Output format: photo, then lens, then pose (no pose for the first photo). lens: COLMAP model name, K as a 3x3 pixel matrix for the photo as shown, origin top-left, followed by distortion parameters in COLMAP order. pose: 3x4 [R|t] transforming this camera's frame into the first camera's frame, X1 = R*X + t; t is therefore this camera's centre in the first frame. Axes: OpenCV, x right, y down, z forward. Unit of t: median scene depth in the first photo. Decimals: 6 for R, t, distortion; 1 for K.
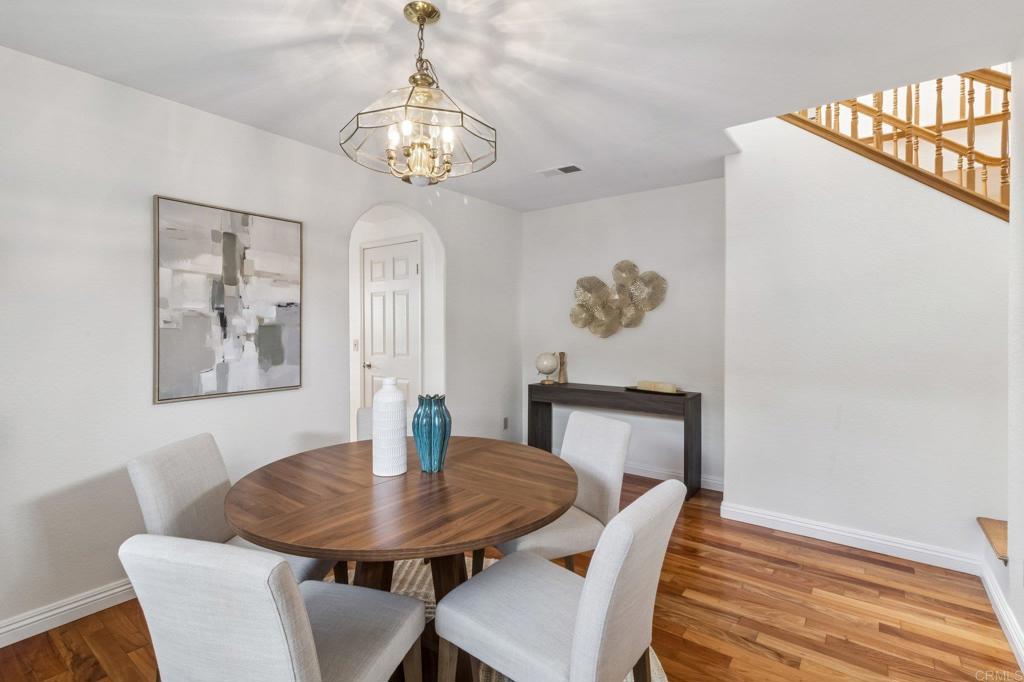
lens RADIAL K [[472.4, 0, 511.9], [0, 472.4, 332.1], [0, 0, 1]] dist [-0.000779, -0.000066]
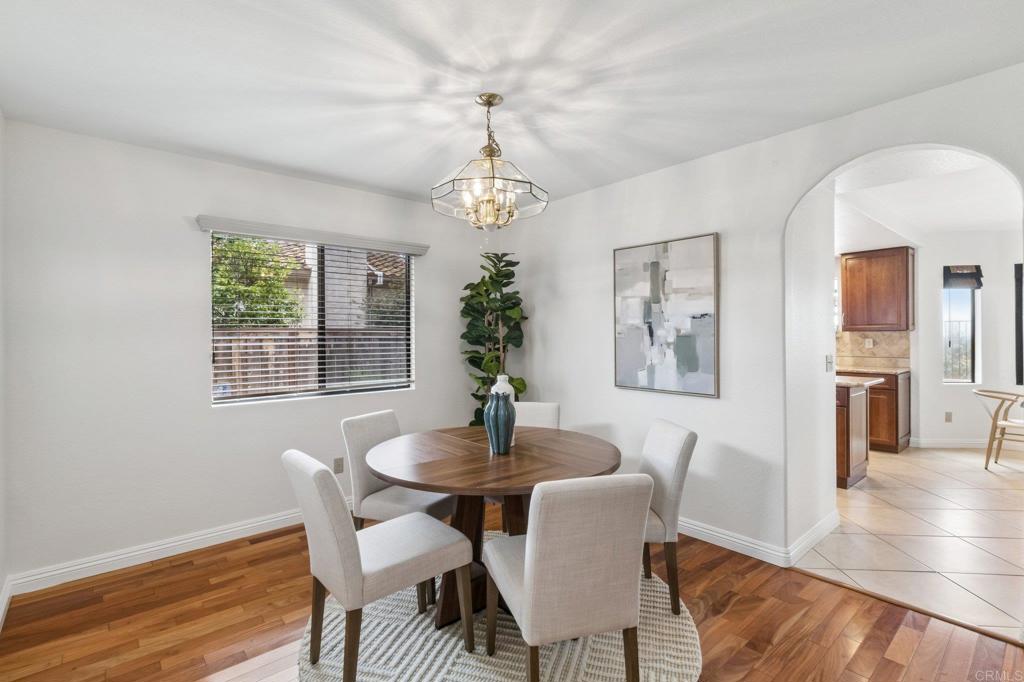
lens RADIAL K [[481.8, 0, 500.1], [0, 481.8, 336.6], [0, 0, 1]] dist [0.000245, -0.000124]
pose [[-0.218353, 0.003303, -0.975864, 0.737836], [-0.010699, 0.999926, 0.005778, -0.014403], [0.975811, 0.011703, -0.218302, 0.878520]]
